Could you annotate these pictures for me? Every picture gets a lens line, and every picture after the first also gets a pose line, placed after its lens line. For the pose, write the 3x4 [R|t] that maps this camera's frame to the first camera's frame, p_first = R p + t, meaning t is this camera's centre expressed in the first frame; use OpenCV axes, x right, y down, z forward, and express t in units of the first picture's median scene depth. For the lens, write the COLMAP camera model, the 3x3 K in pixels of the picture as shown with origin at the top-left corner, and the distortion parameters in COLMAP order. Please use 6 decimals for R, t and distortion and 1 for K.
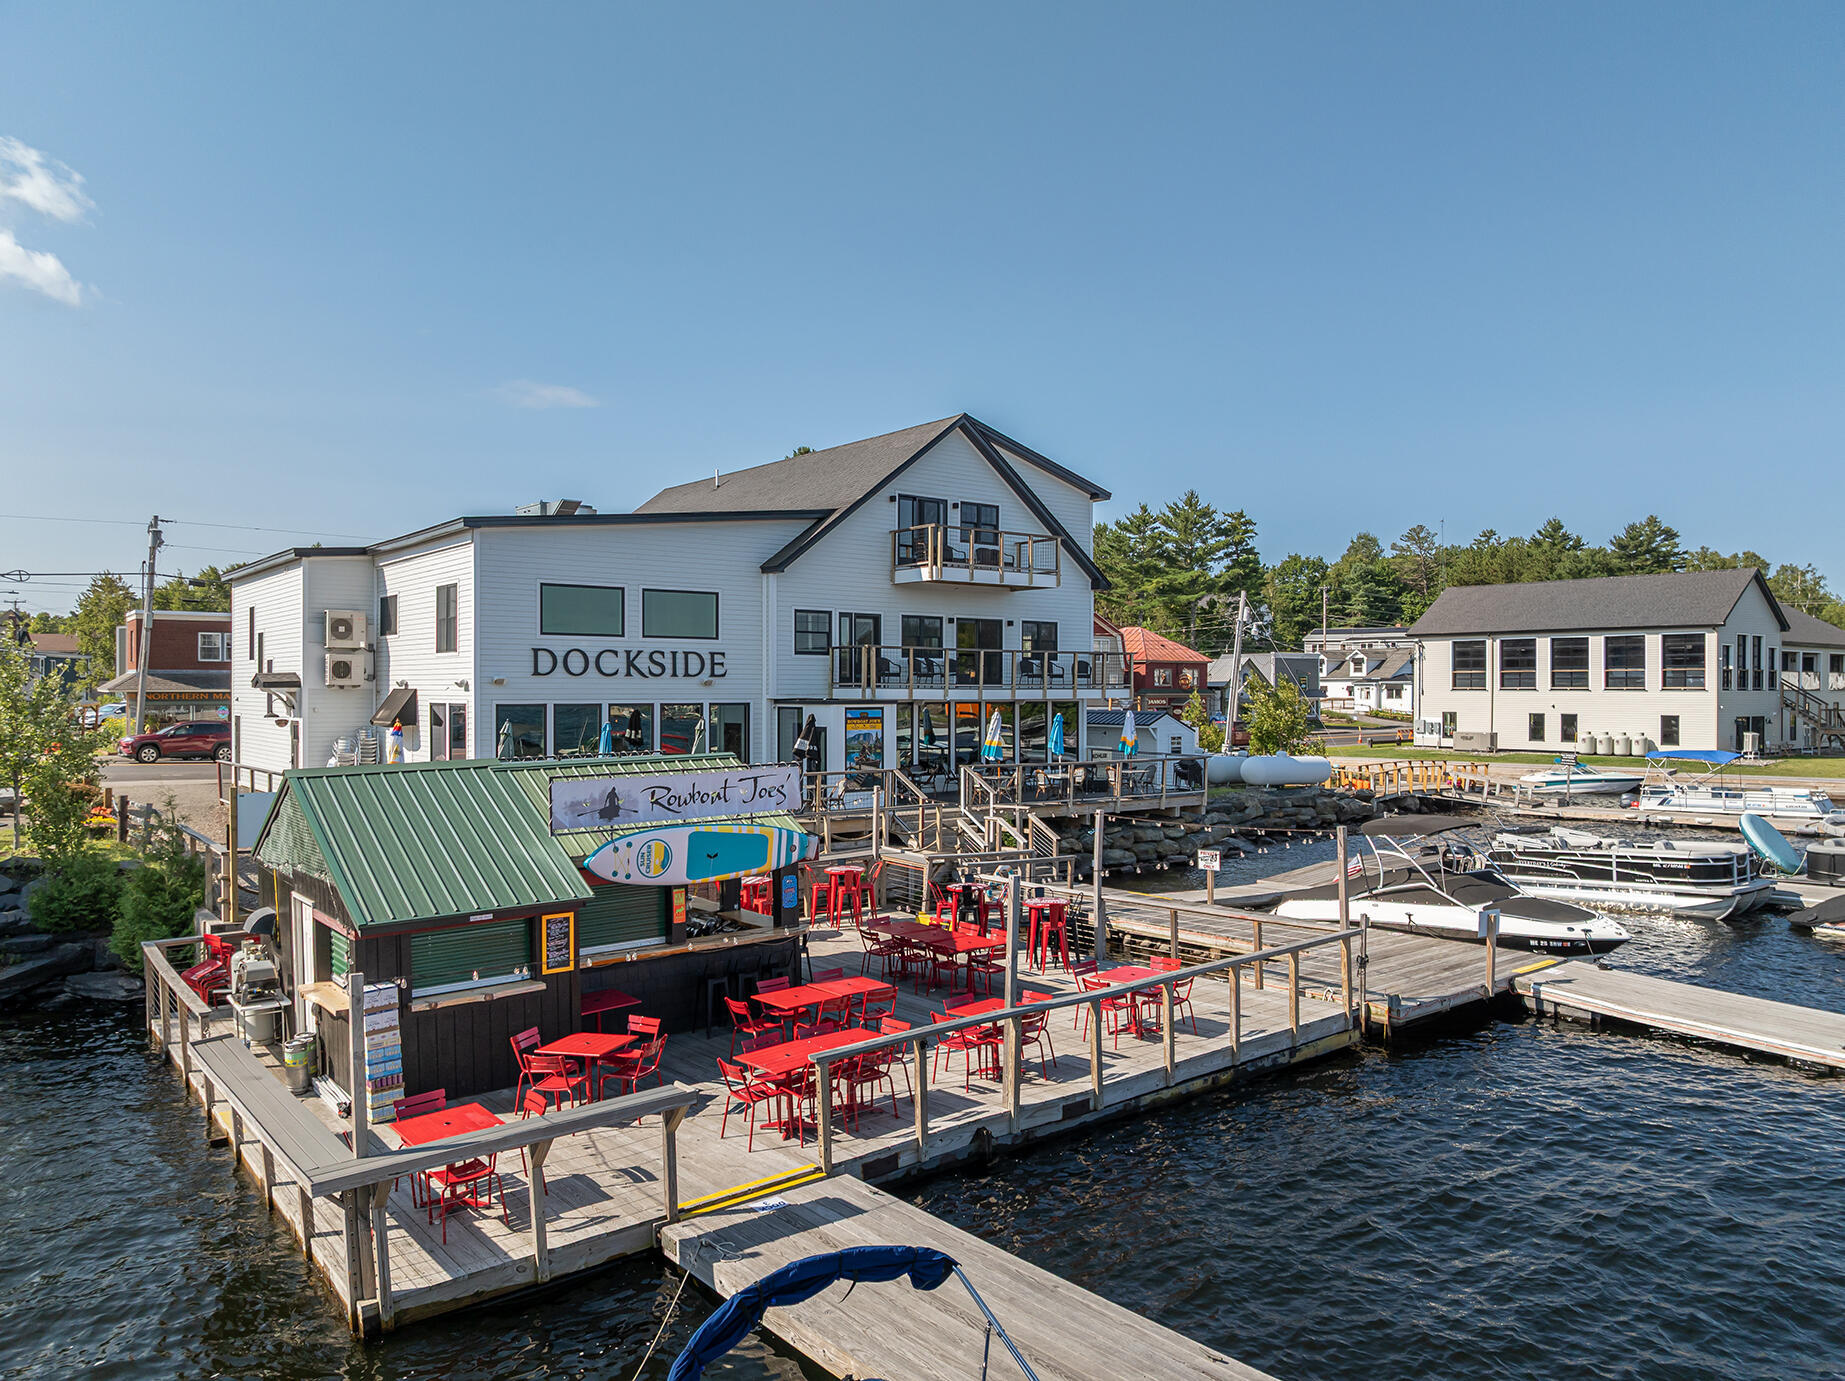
lens RADIAL K [[1349.6, 0, 921.7], [0, 1349.6, 690.1], [0, 0, 1]] dist [0.001586, 0.000223]
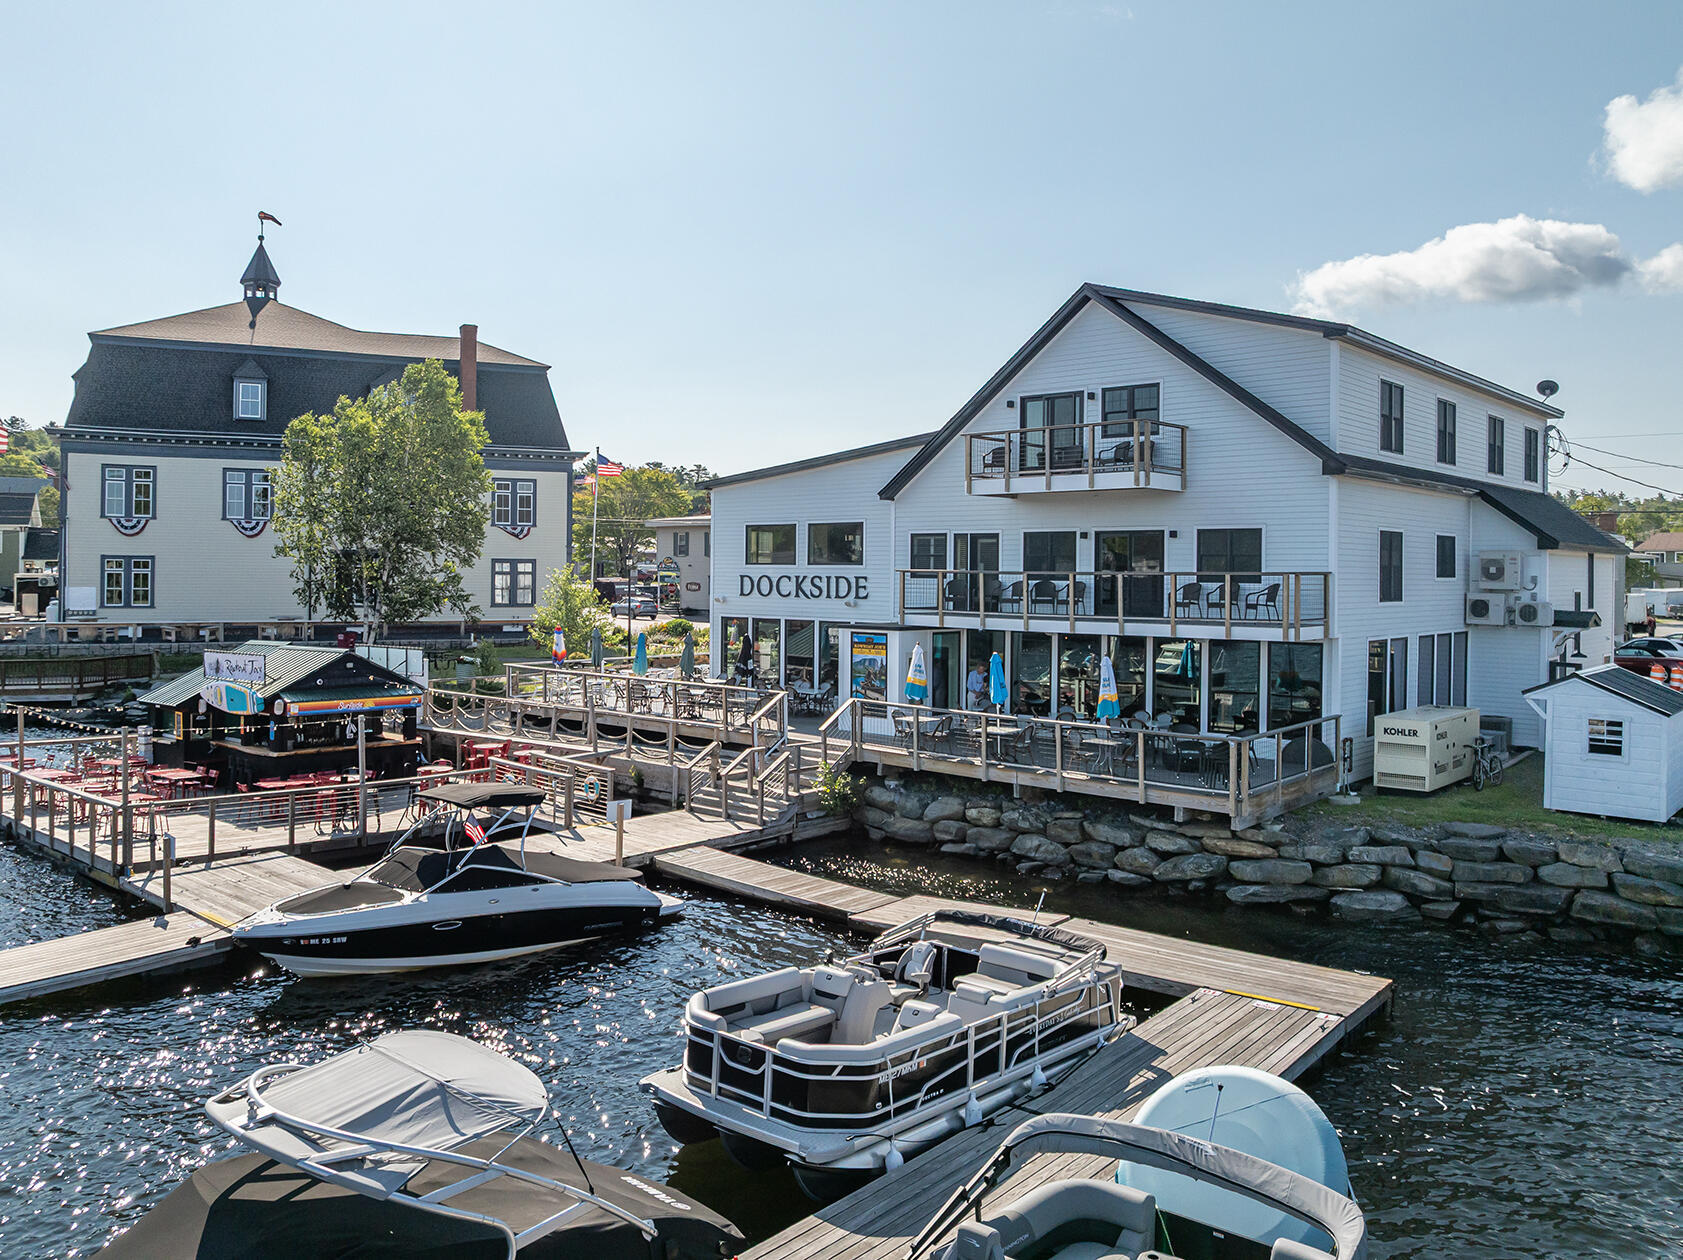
lens RADIAL K [[1231.1, 0, 841.0], [0, 1231.1, 628.0], [0, 0, 1]] dist [0.001586, 0.000223]
pose [[0.203491, 0.043062, -0.978129, 0.826326], [-0.008094, 0.999072, 0.042300, -0.028286], [0.979043, -0.000691, 0.203650, 0.779231]]
